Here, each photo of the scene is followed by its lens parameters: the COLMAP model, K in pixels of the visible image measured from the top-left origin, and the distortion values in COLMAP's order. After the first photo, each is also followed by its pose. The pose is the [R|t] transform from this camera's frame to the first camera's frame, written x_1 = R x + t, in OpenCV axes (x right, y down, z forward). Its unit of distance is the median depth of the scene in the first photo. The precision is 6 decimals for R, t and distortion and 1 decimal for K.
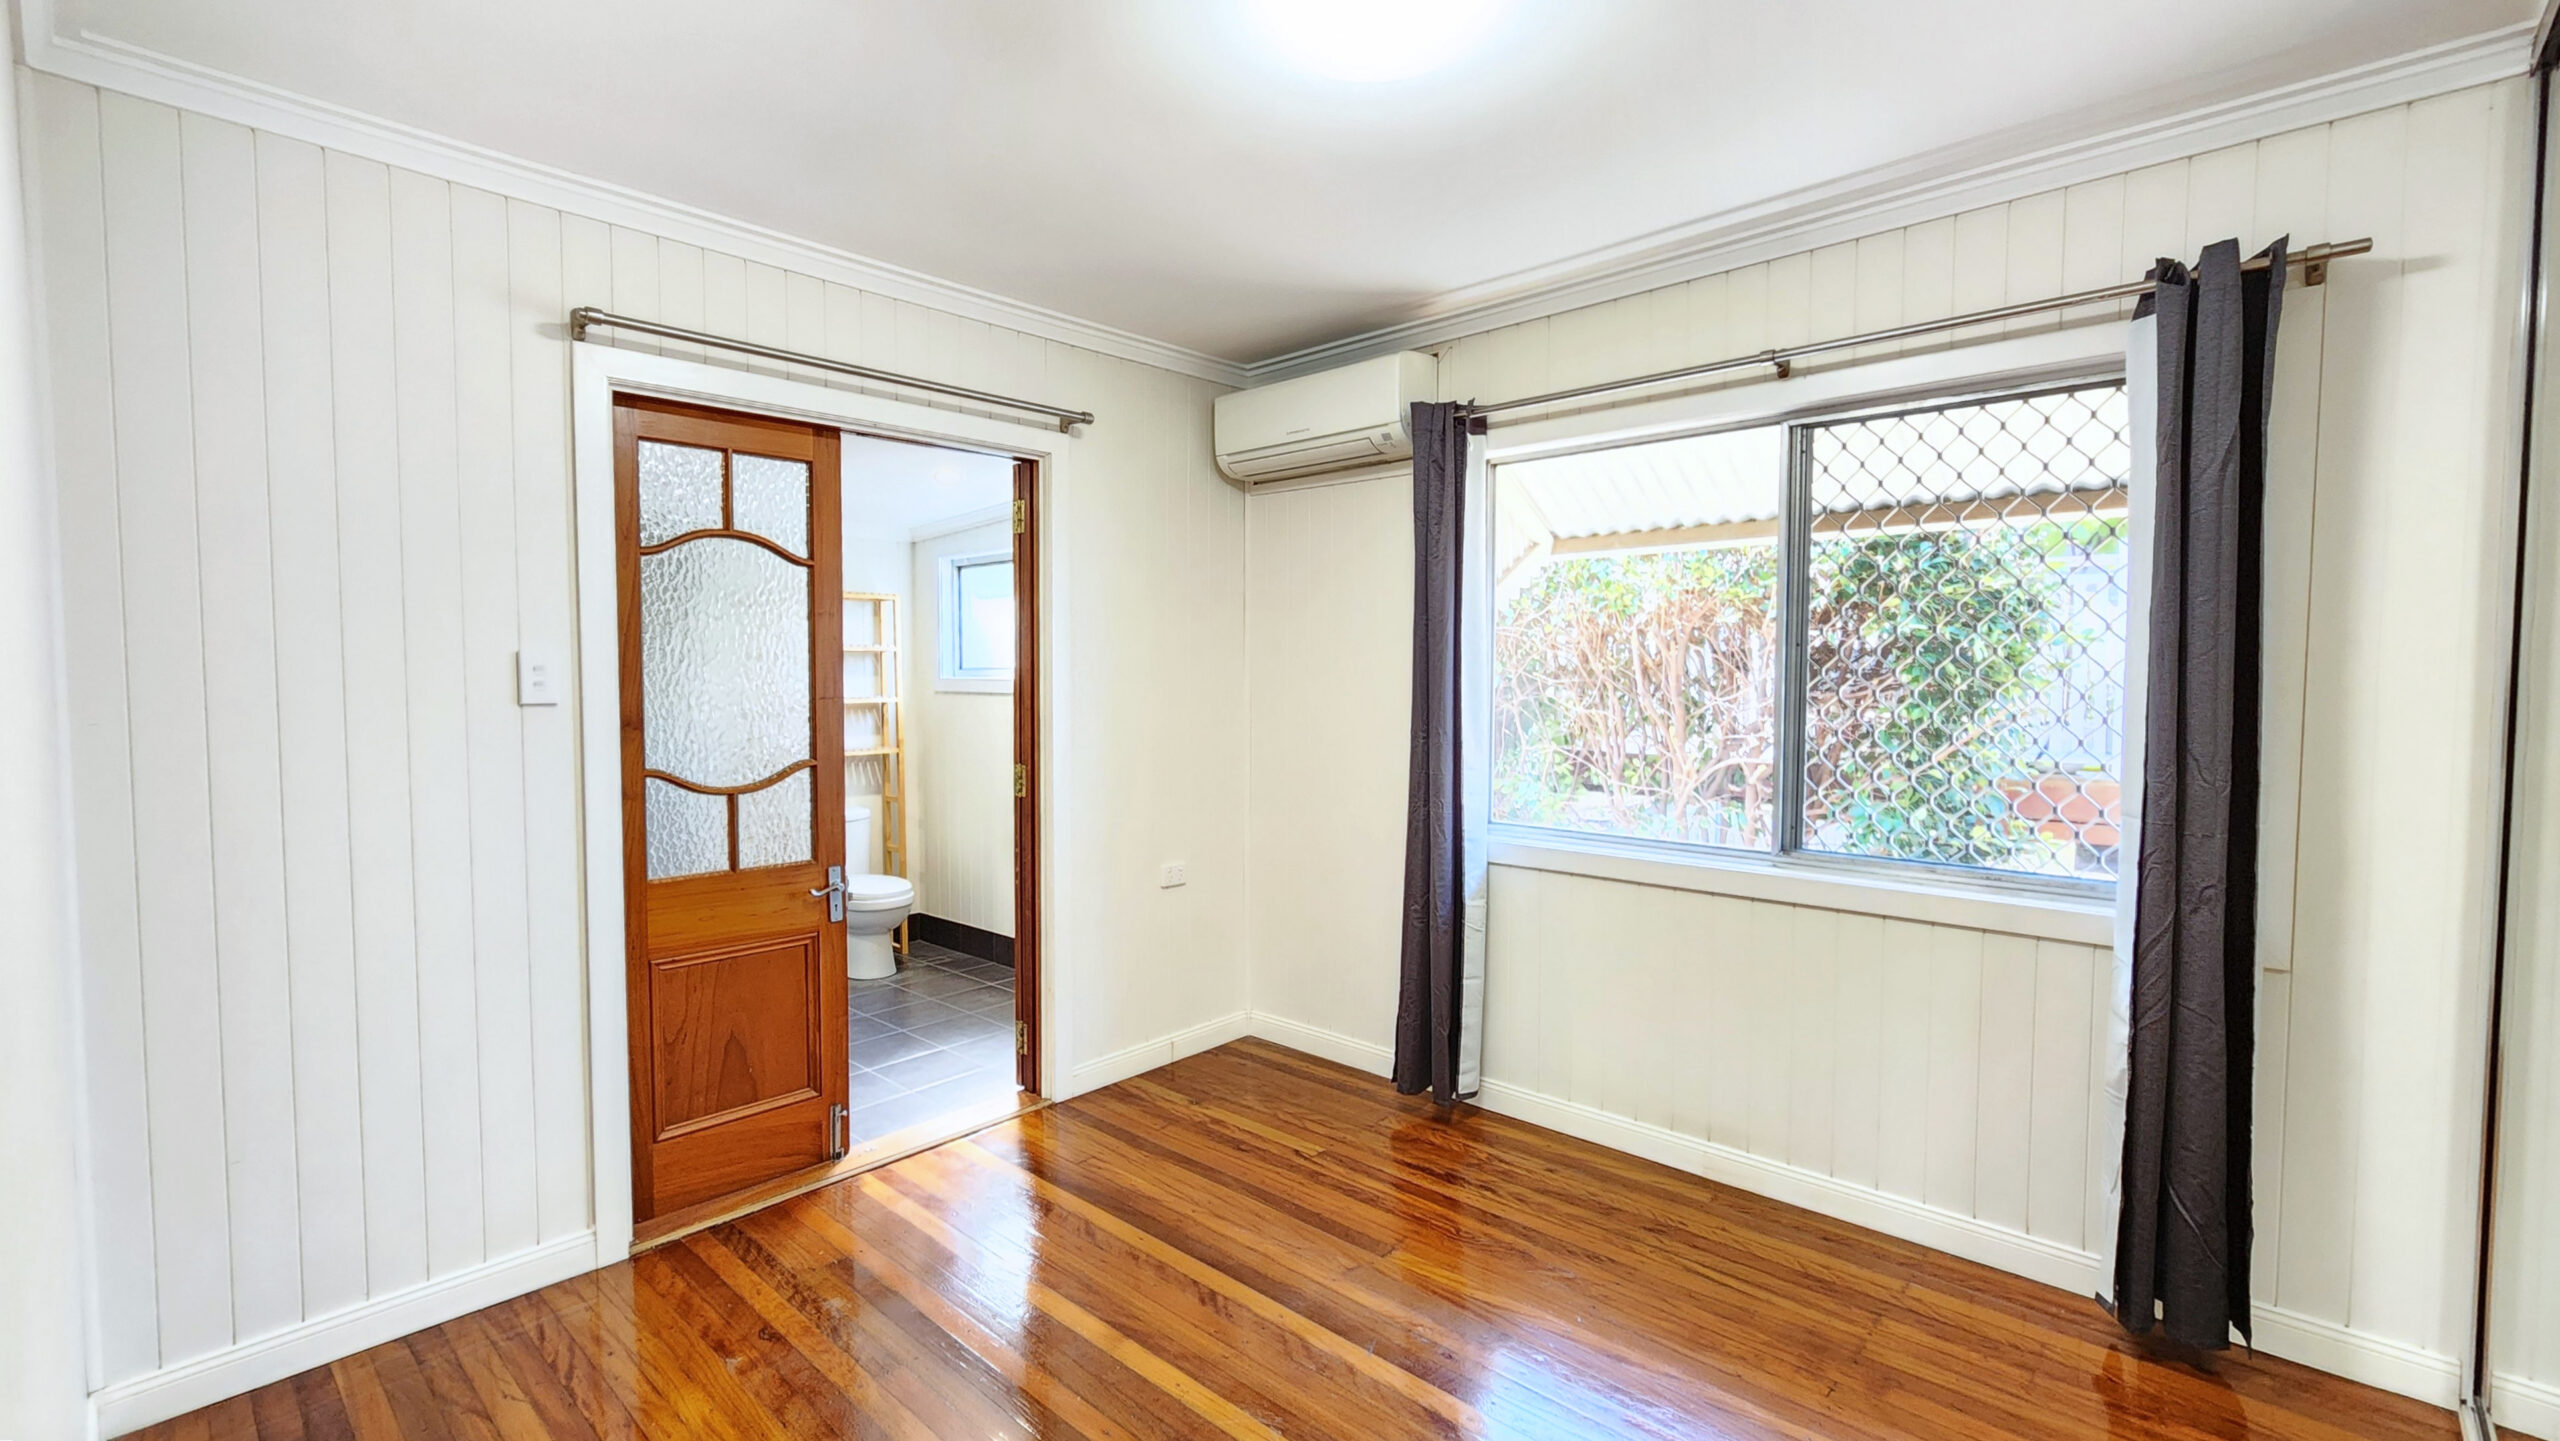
lens RADIAL K [[1058.5, 0, 1280.0], [0, 1058.5, 720.5], [0, 0, 1]] dist [0.001378, 0.000170]
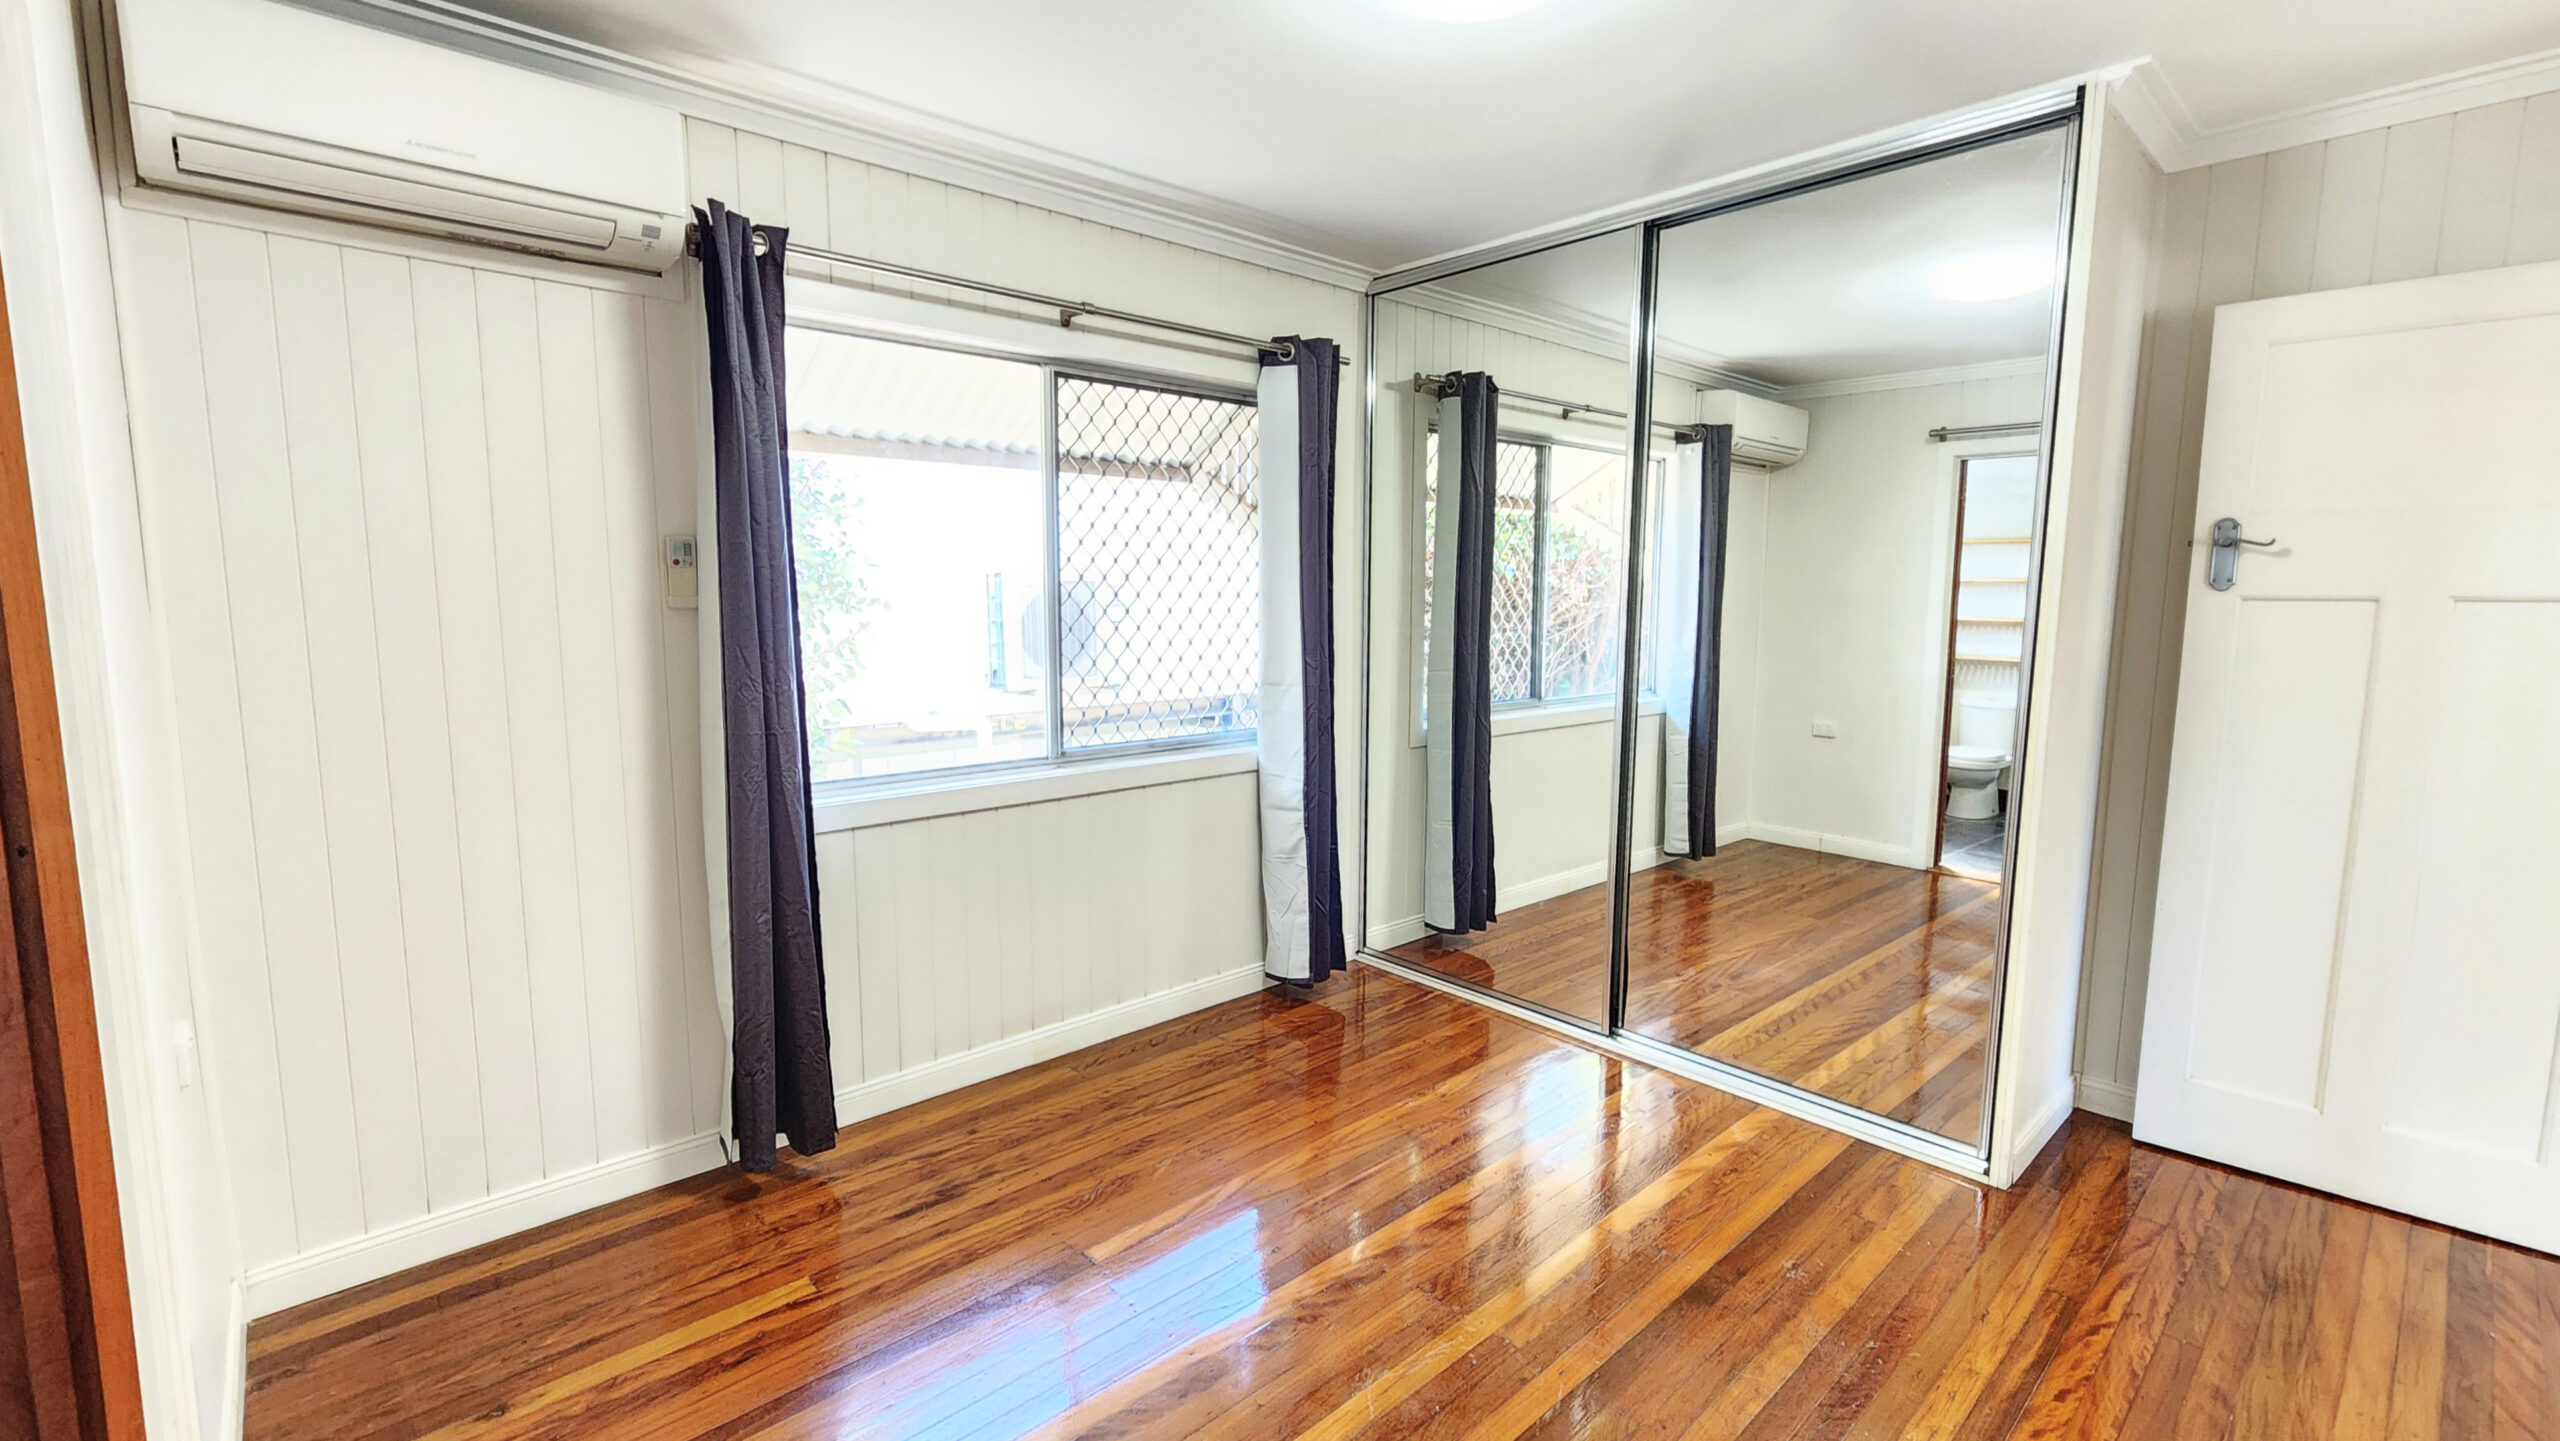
lens RADIAL K [[1050.8, 0, 1280.0], [0, 1050.8, 720.5], [0, 0, 1]] dist [-0.000857, -0.000042]
pose [[0.118446, -0.123201, 0.985288, -0.619781], [0.041958, 0.992008, 0.118997, -0.037170], [-0.992074, 0.027246, 0.122669, 0.647150]]
